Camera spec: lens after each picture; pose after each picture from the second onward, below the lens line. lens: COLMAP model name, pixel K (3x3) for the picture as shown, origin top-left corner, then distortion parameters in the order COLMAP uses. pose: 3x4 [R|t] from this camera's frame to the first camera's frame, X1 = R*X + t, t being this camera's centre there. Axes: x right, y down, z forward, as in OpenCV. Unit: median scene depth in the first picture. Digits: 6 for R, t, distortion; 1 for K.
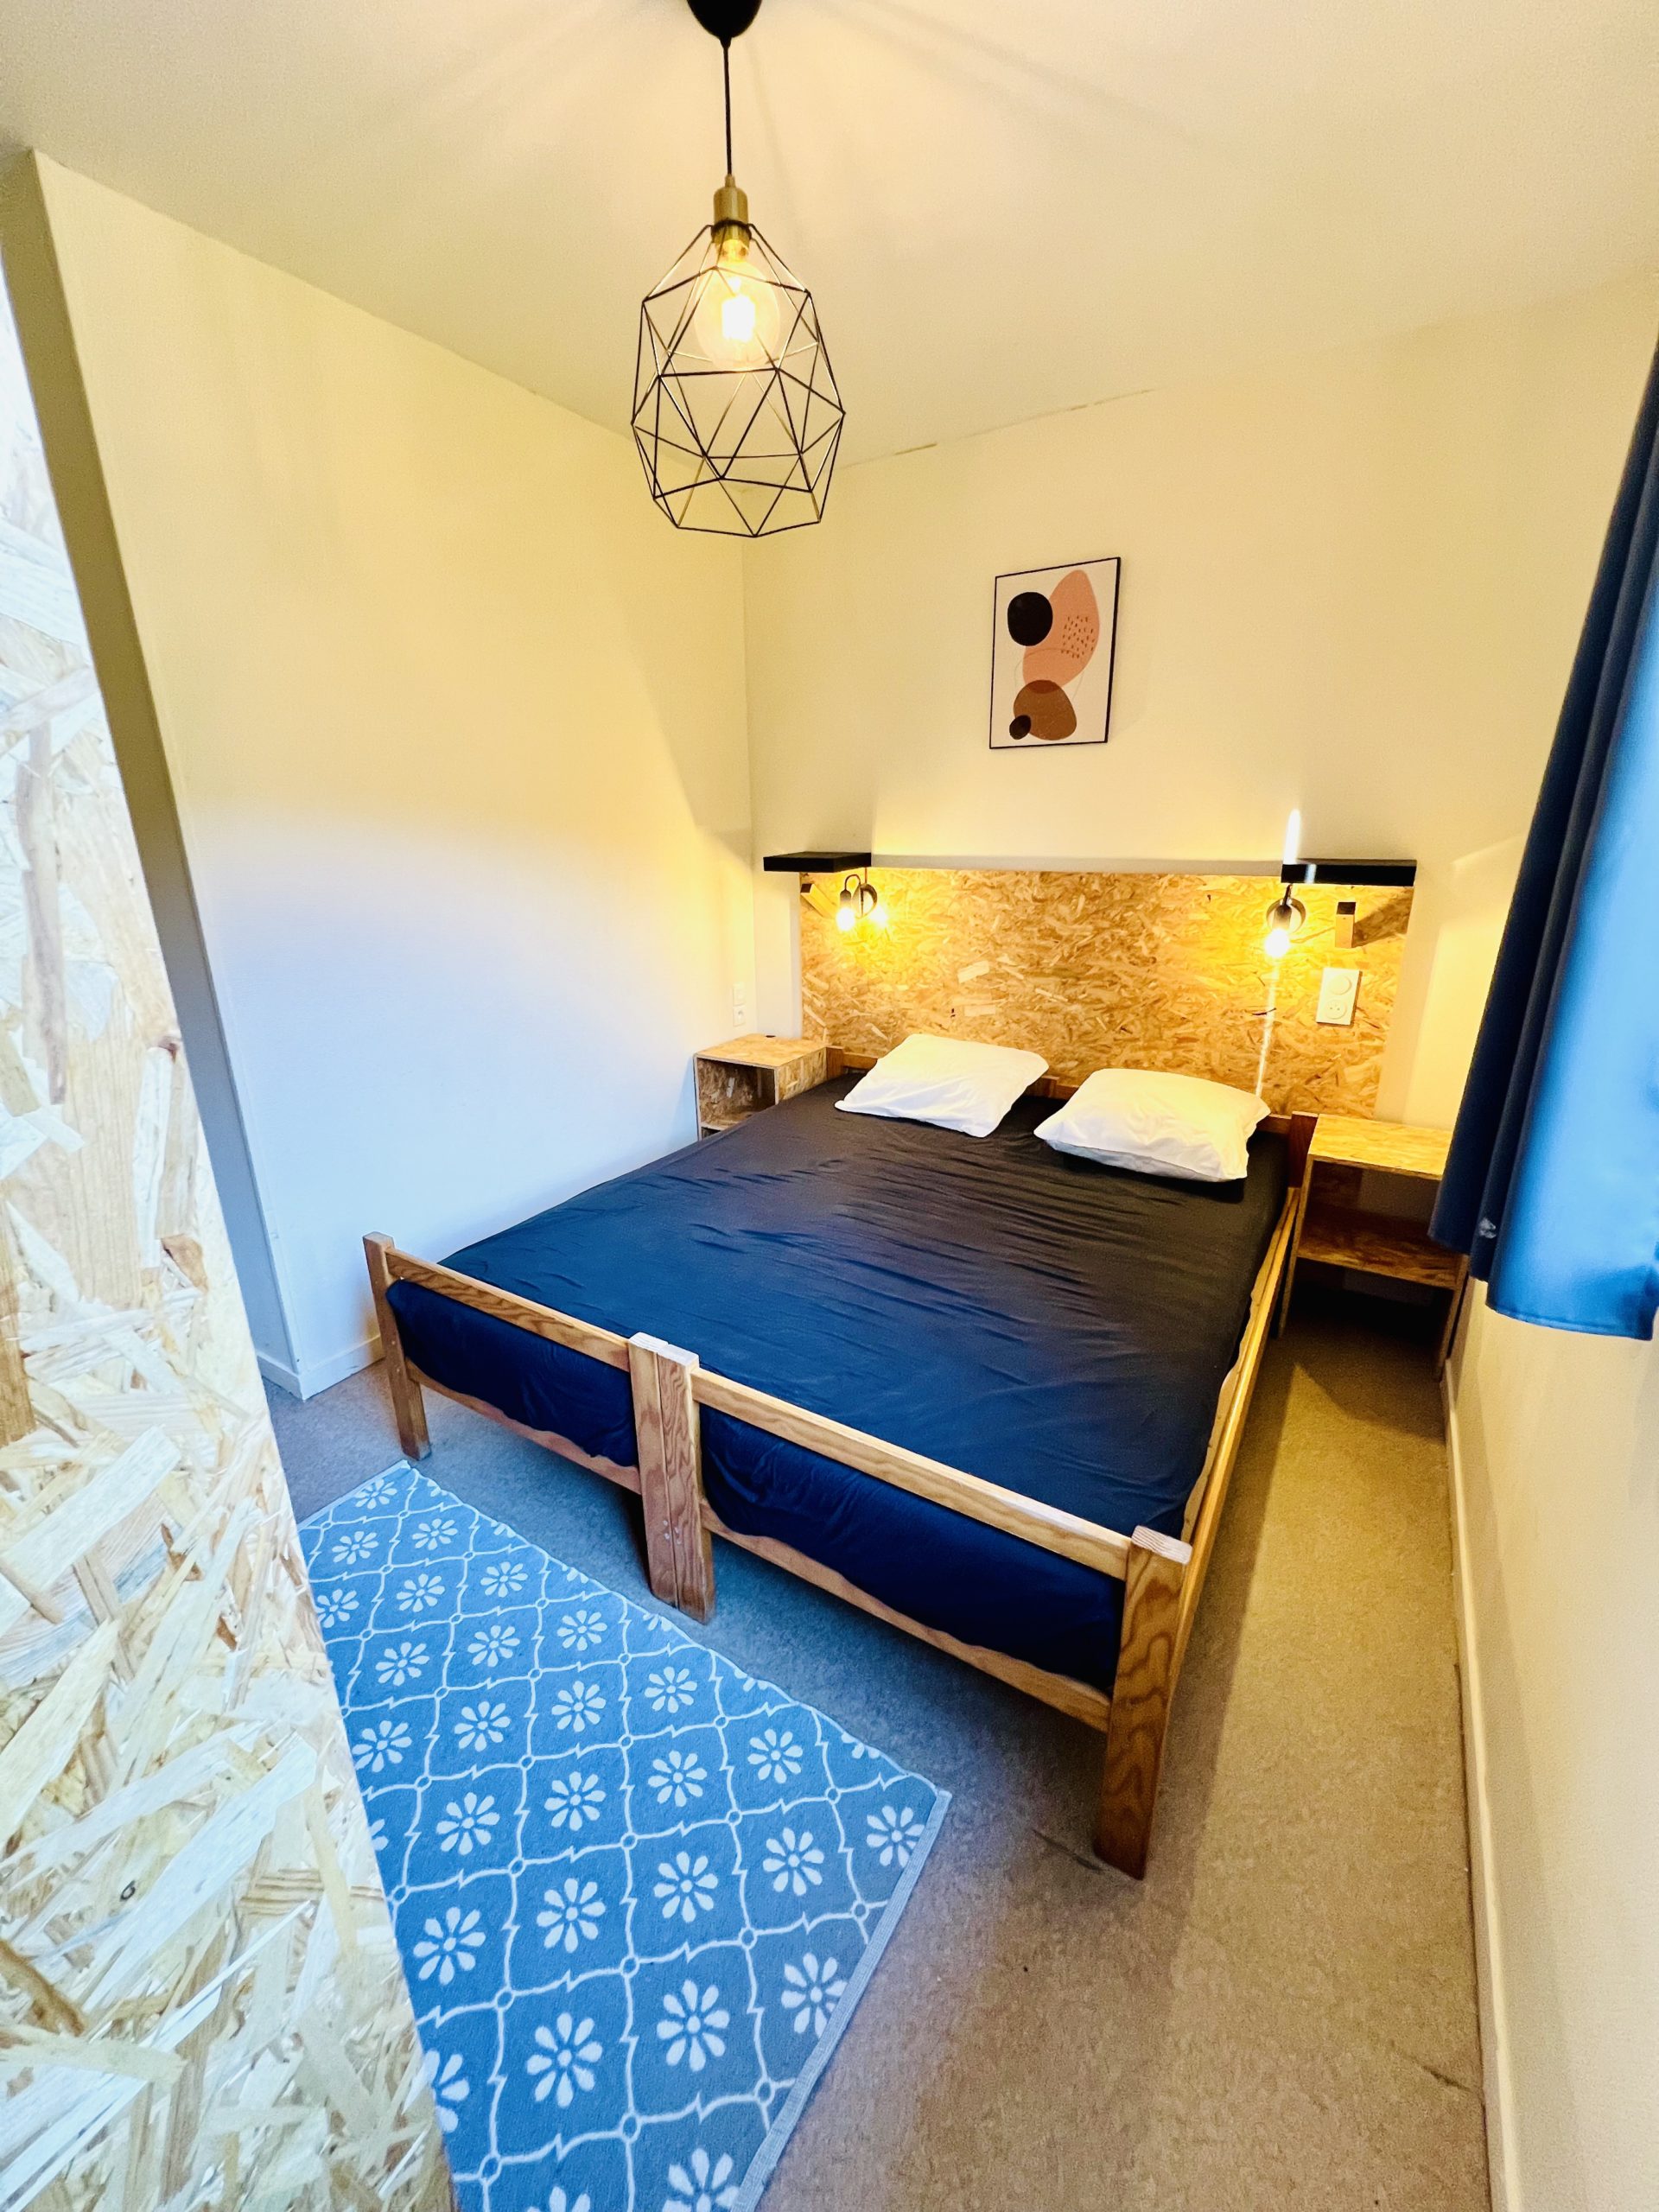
lens RADIAL K [[889.4, 0, 828.7], [0, 889.4, 1103.2], [0, 0, 1]] dist [-0.001274, -0.000099]
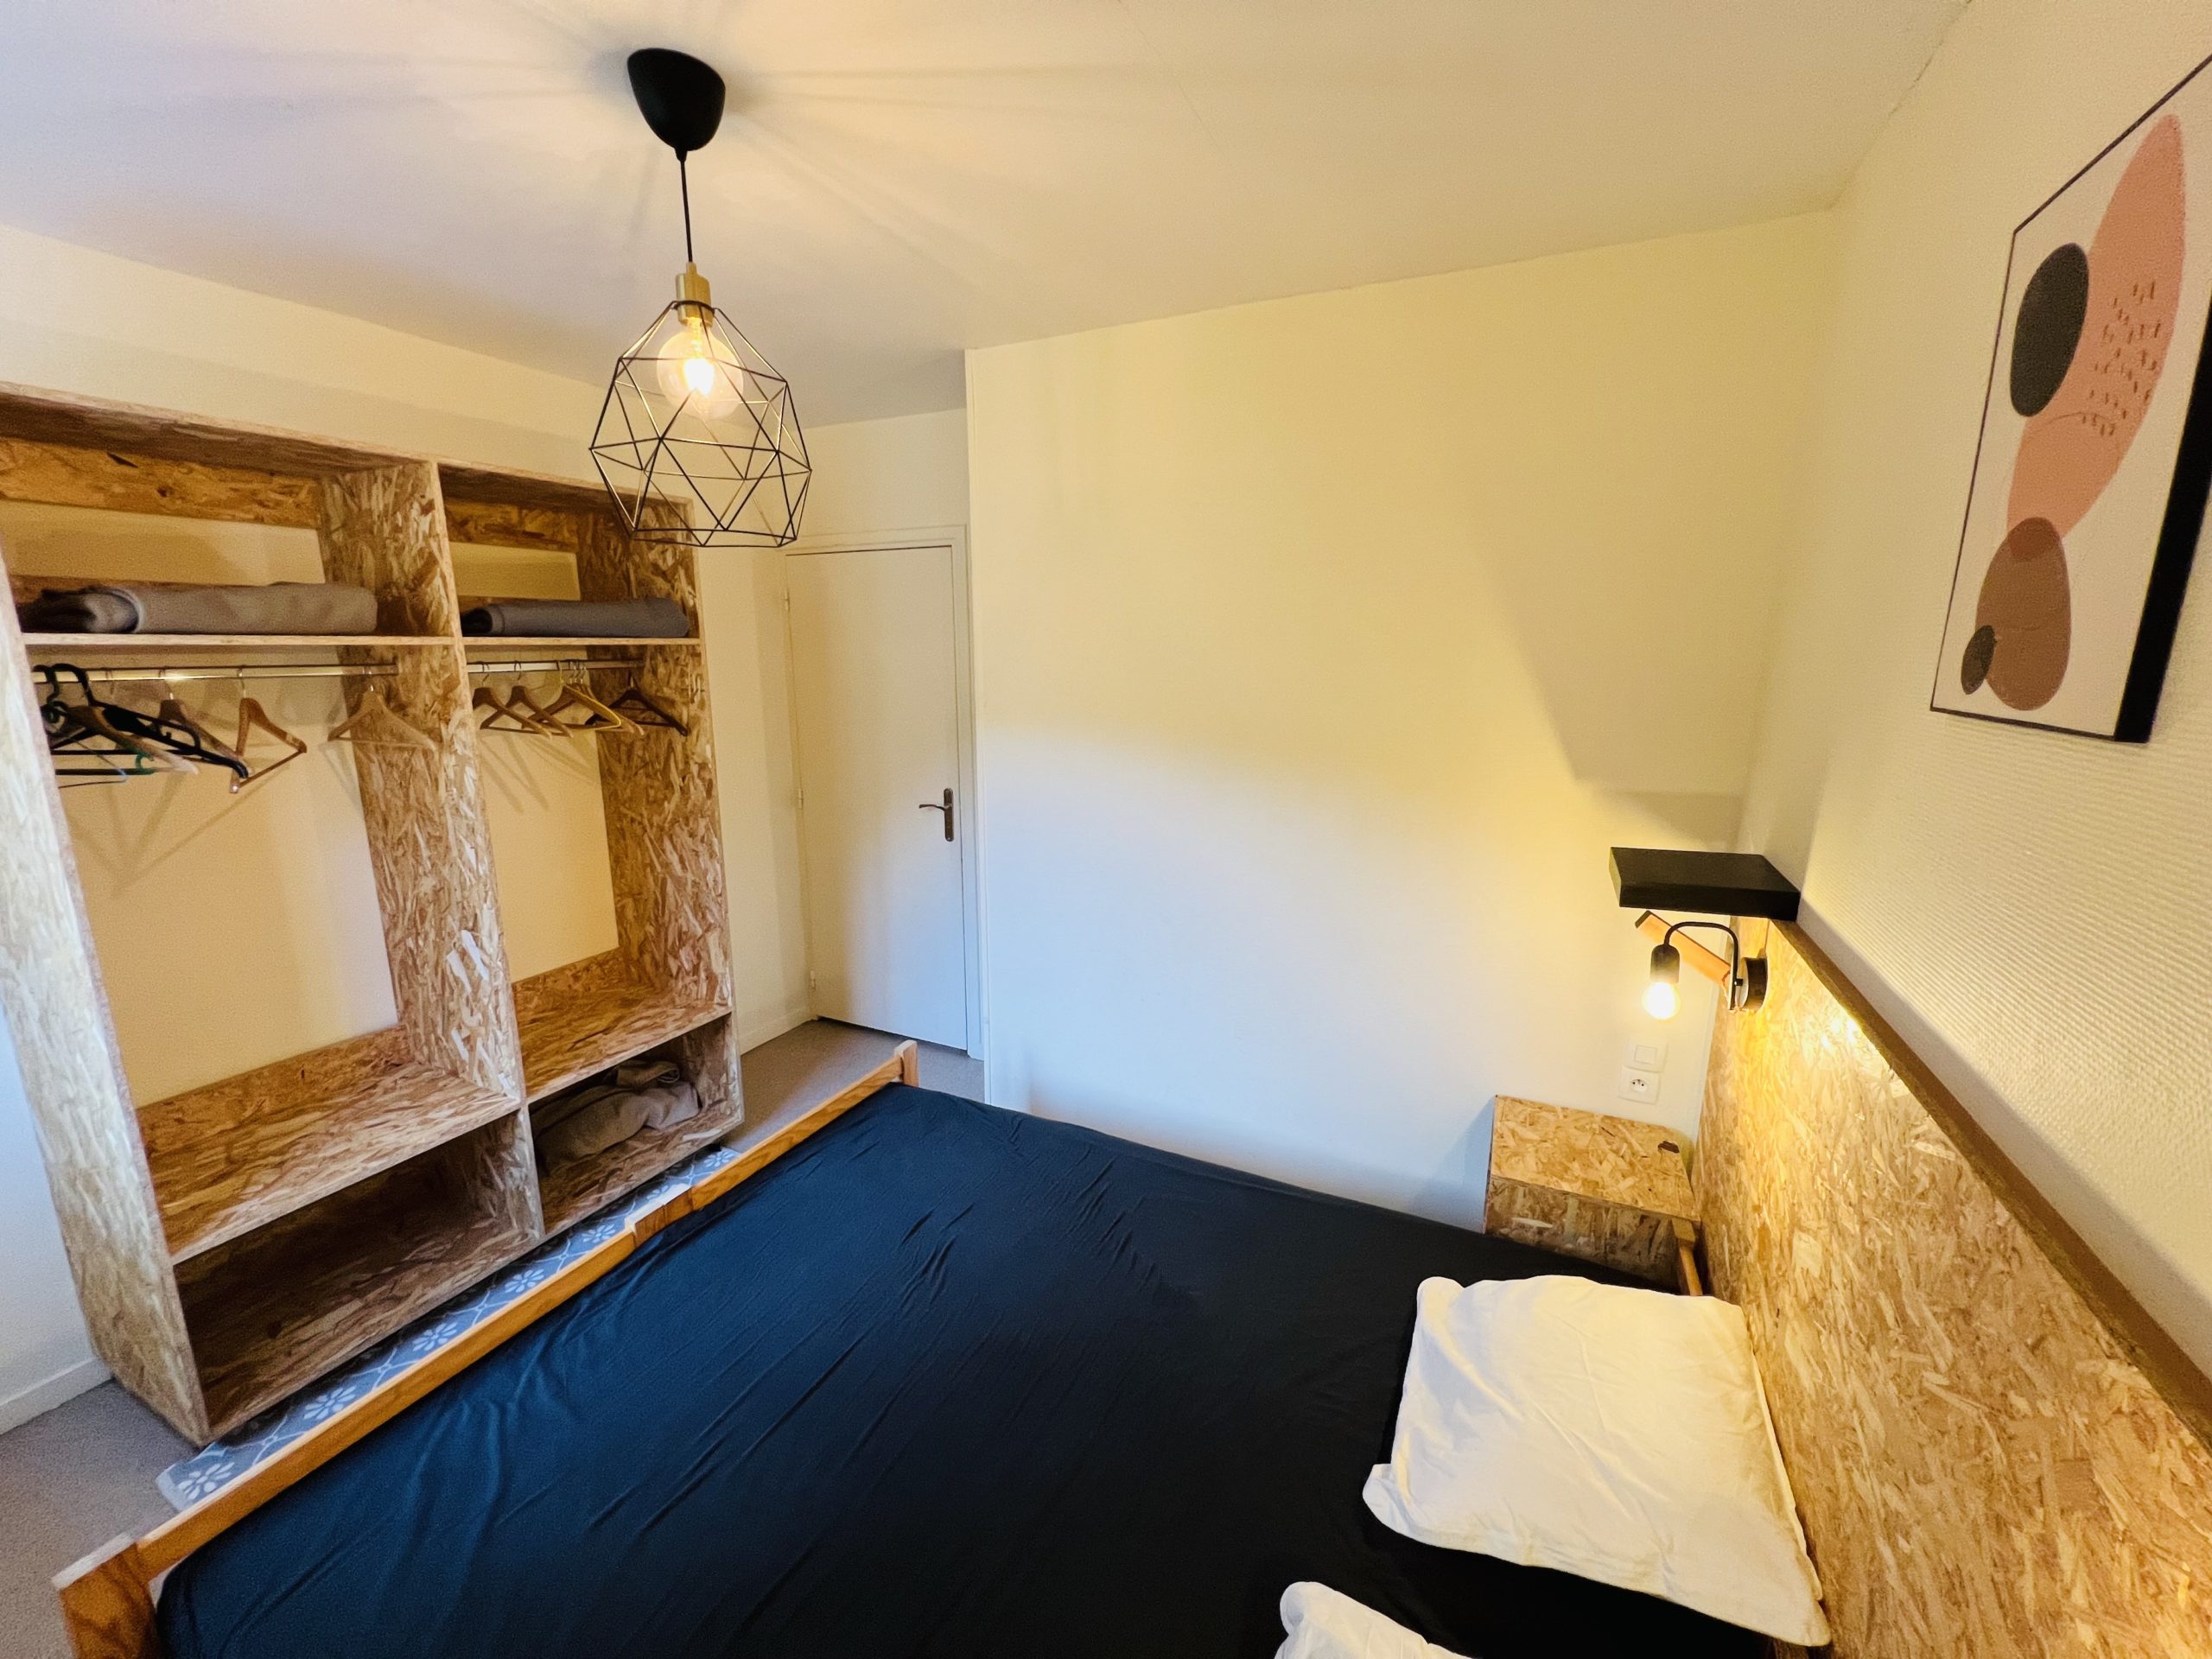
lens RADIAL K [[889.4, 0, 1105.6], [0, 889.4, 826.3], [0, 0, 1]] dist [-0.001274, -0.000099]
pose [[0.115618, 0.215508, -0.969633, 0.496739], [-0.310358, 0.935143, 0.170836, -0.316014], [0.943563, 0.281182, 0.175004, 0.645453]]
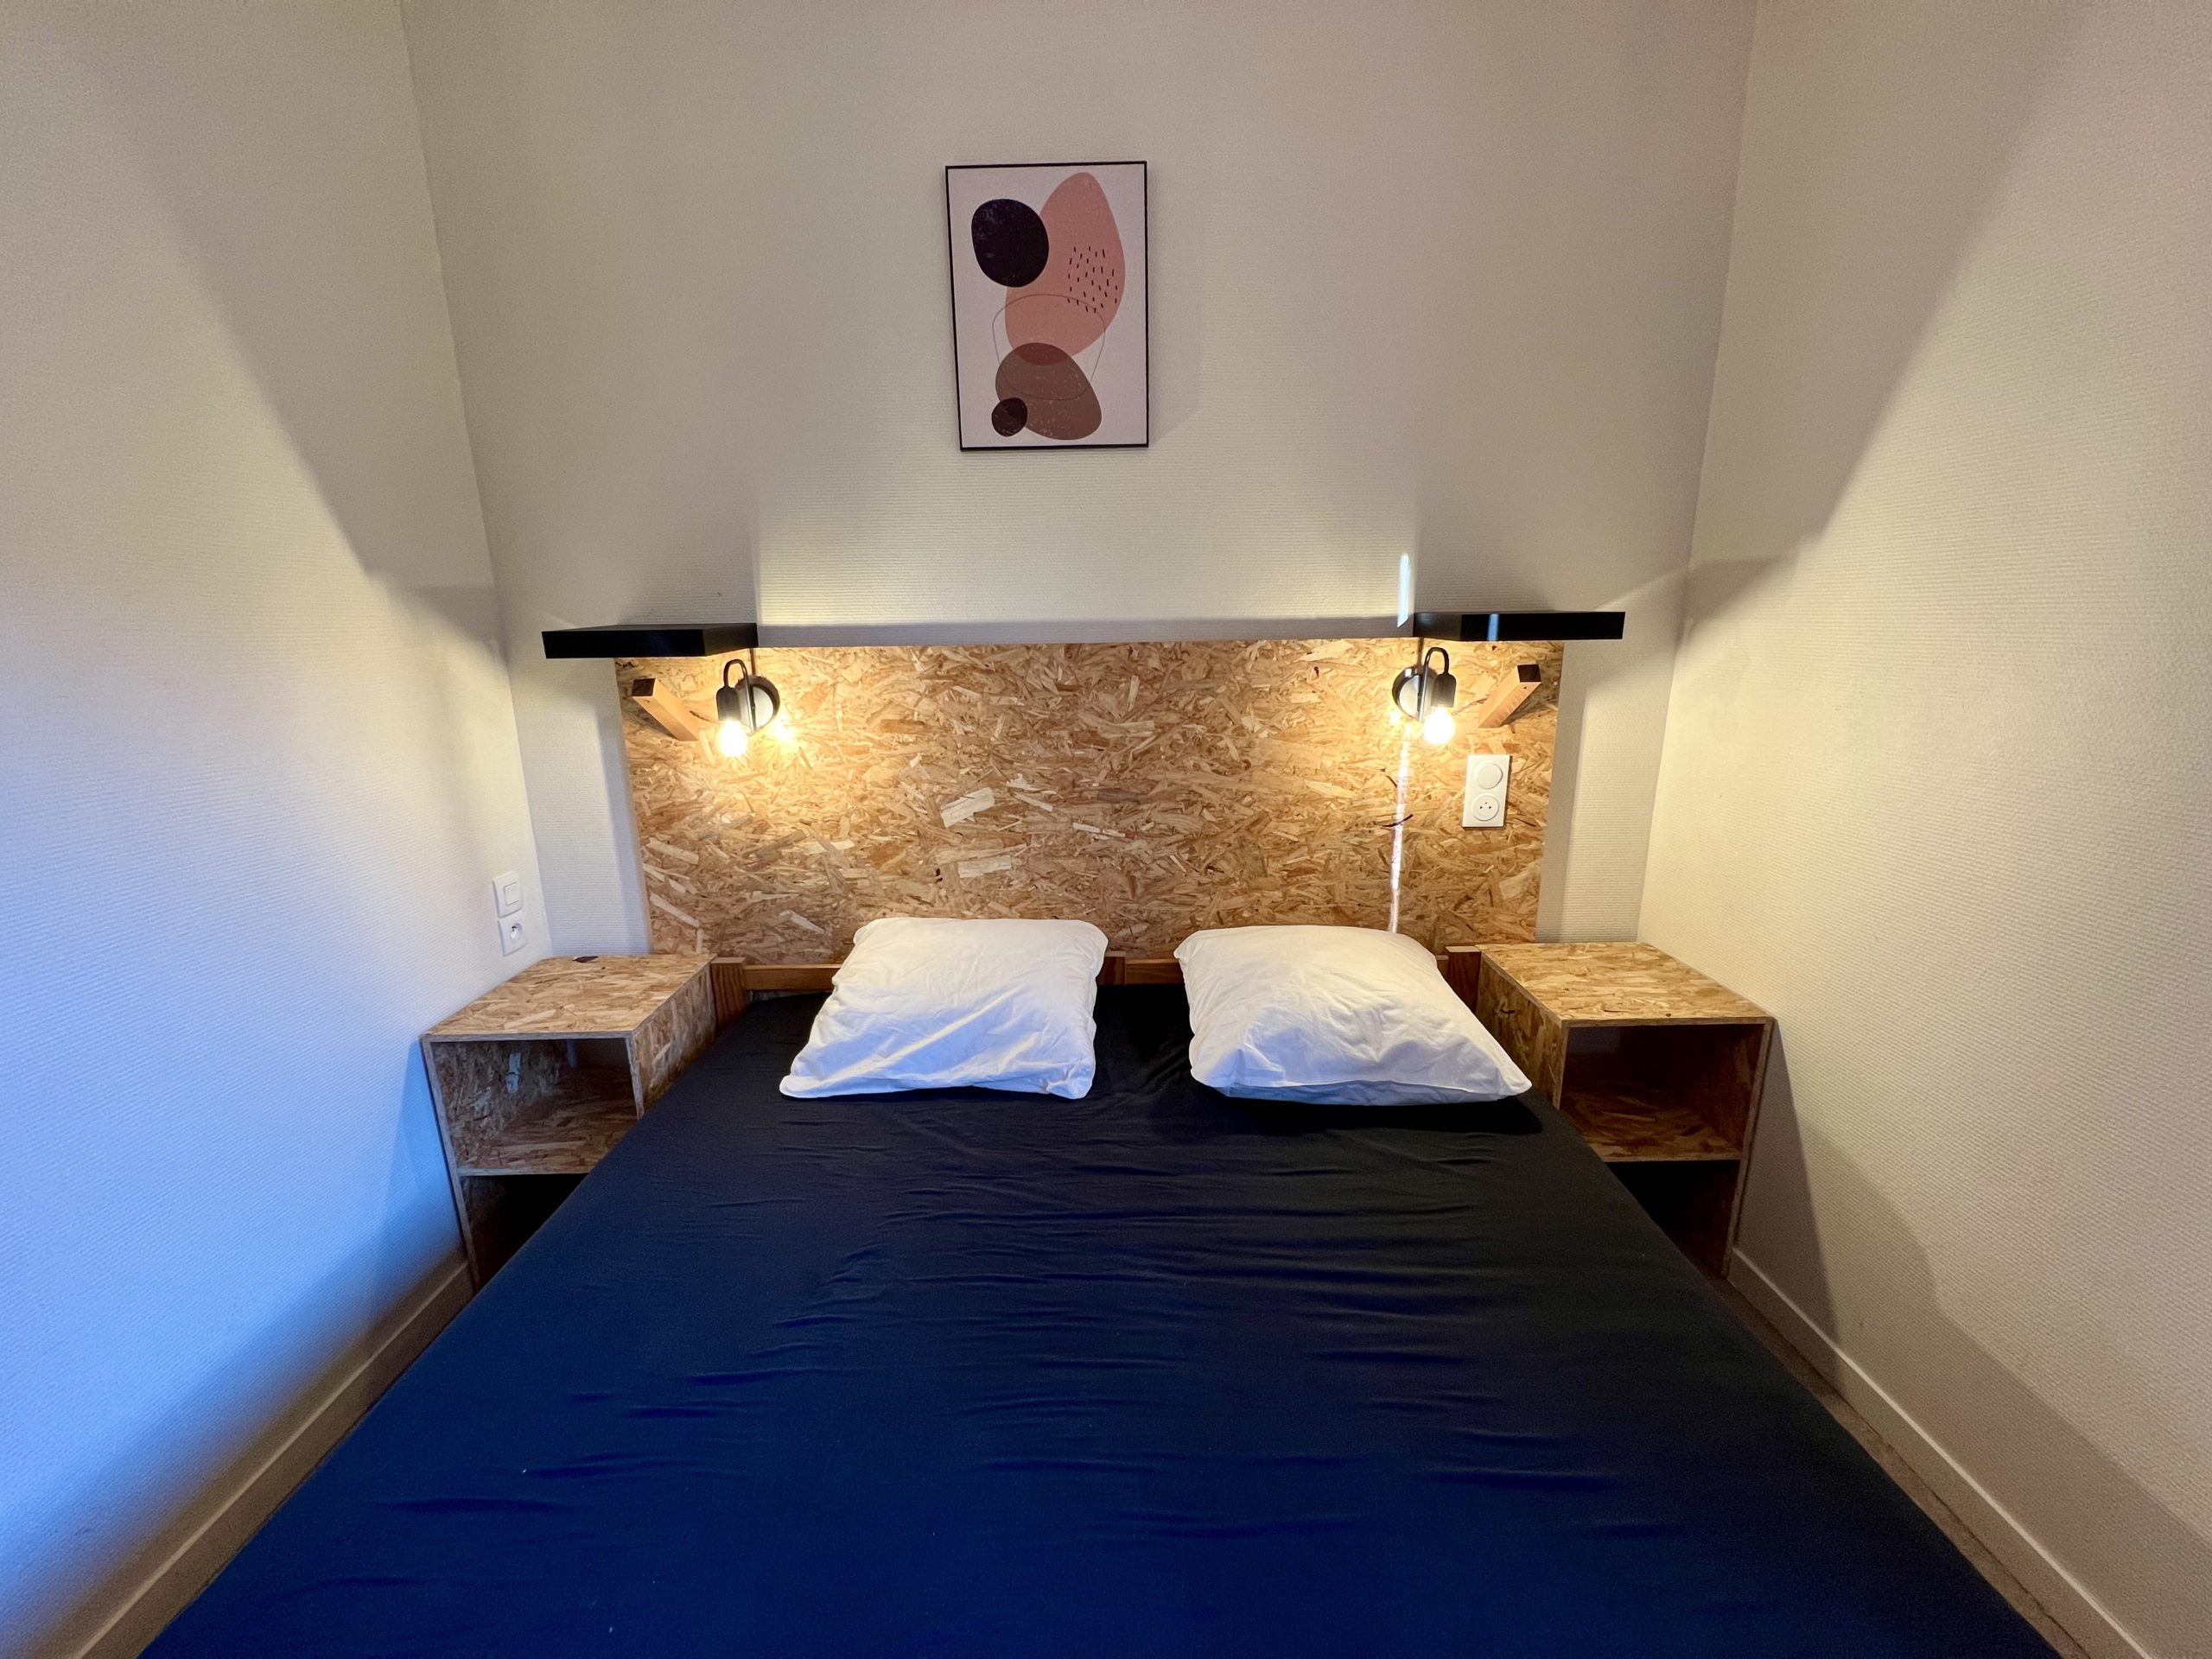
lens RADIAL K [[889.4, 0, 1107.5], [0, 889.4, 828.6], [0, 0, 1]] dist [-0.001274, -0.000099]
pose [[0.847643, -0.125029, 0.515625, -0.082998], [0.168764, 0.984900, -0.038615, -0.100263], [-0.503011, 0.119751, 0.855944, 0.455965]]
